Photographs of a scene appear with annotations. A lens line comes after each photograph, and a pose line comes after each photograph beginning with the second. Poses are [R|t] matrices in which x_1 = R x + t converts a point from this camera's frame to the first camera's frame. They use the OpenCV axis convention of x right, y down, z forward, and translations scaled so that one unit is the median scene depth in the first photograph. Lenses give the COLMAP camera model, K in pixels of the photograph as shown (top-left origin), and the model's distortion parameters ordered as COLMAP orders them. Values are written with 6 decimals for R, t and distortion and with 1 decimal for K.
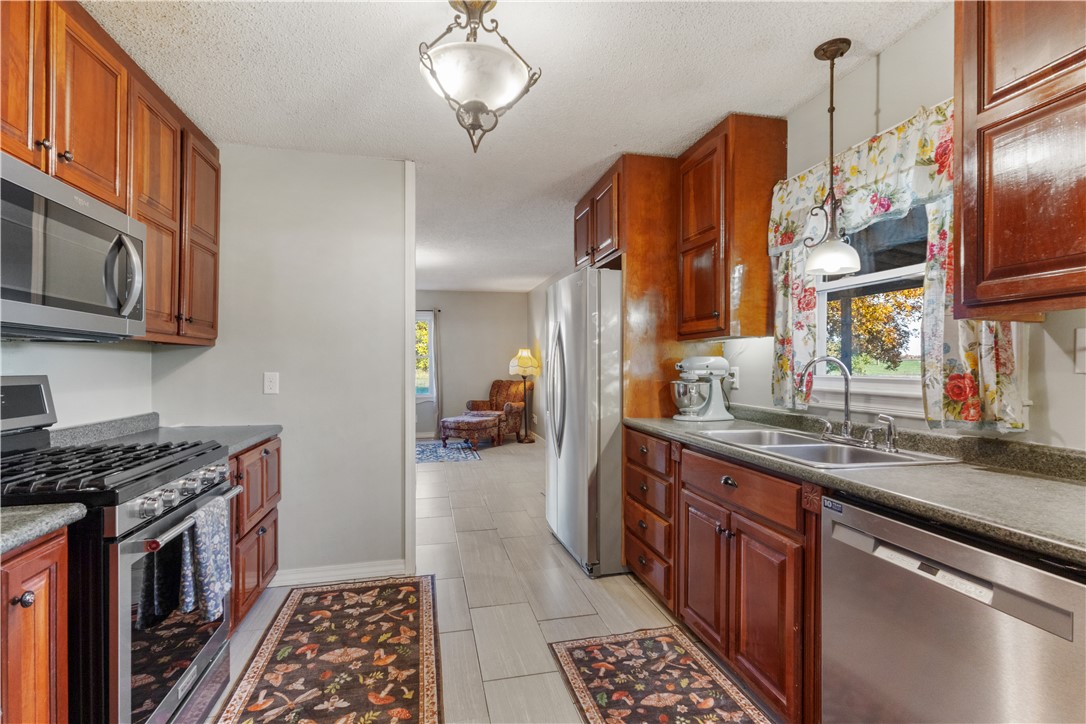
lens RADIAL K [[510.5, 0, 539.4], [0, 510.5, 365.7], [0, 0, 1]] dist [0.014216, 0.000146]
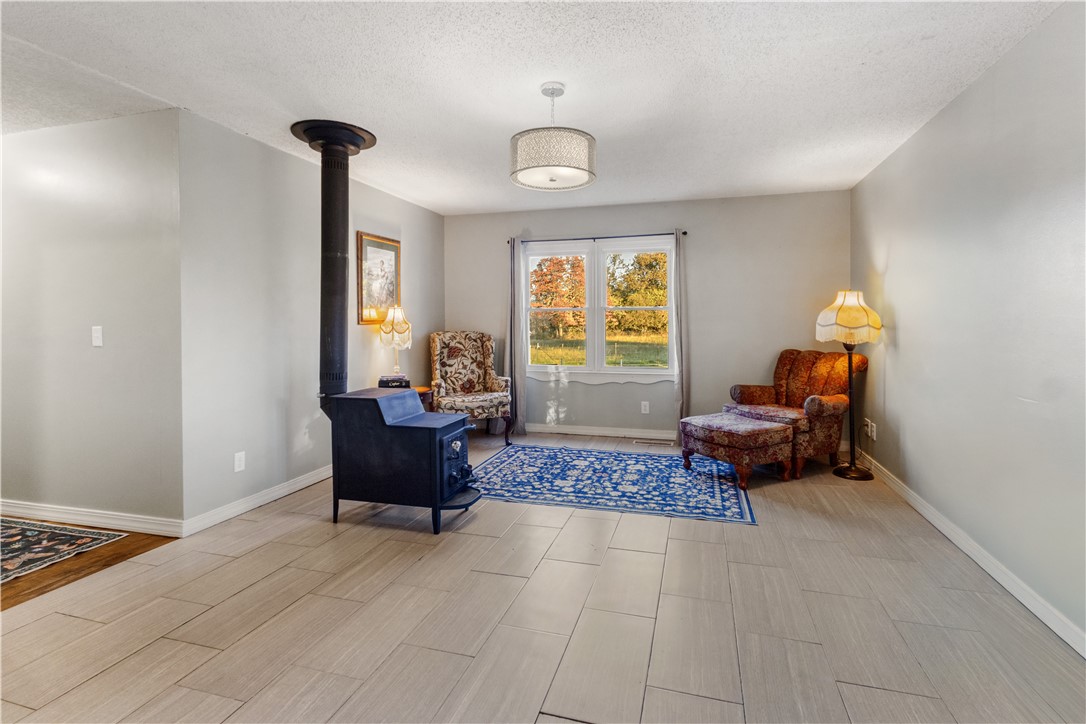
lens RADIAL K [[523.6, 0, 544.2], [0, 523.6, 326.6], [0, 0, 1]] dist [0.001071, 0.000024]
pose [[0.873545, 0.005676, -0.486711, -0.140221], [-0.003217, 0.999977, 0.005887, 0.002009], [0.486733, -0.003577, 0.873543, 1.361538]]
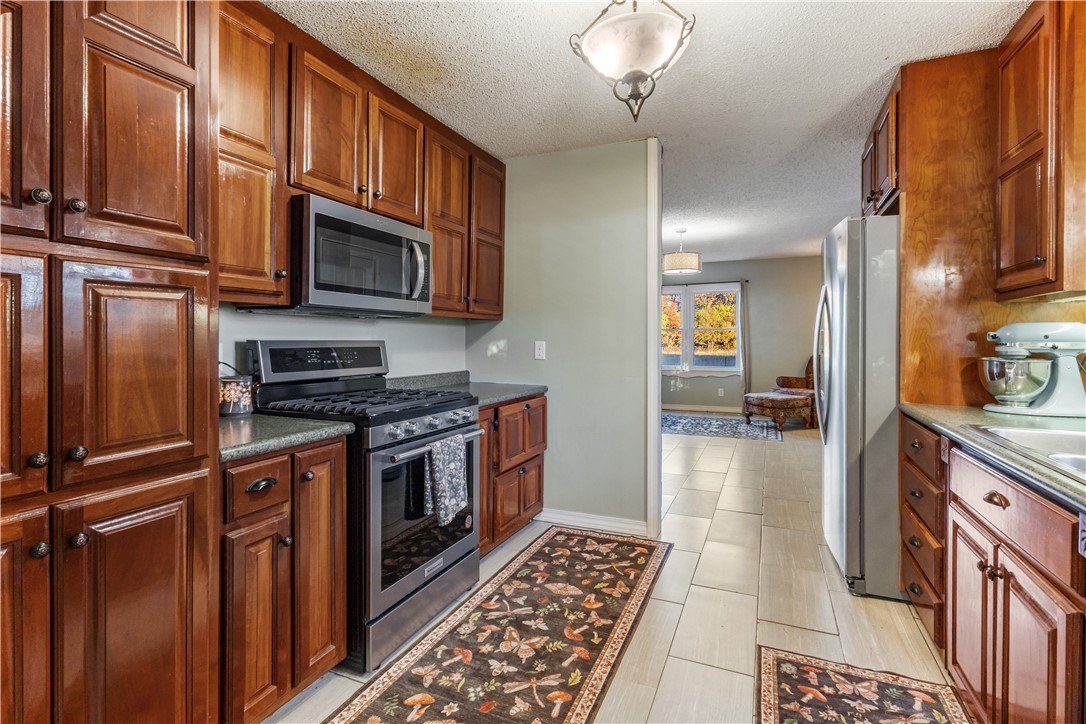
lens RADIAL K [[507.5, 0, 552.8], [0, 507.5, 339.7], [0, 0, 1]] dist [0.014798, 0.000533]
pose [[0.814176, 0.004463, -0.580601, 0.218676], [-0.004080, 0.999990, 0.001966, 0.007546], [0.580604, 0.000768, 0.814186, 0.059026]]
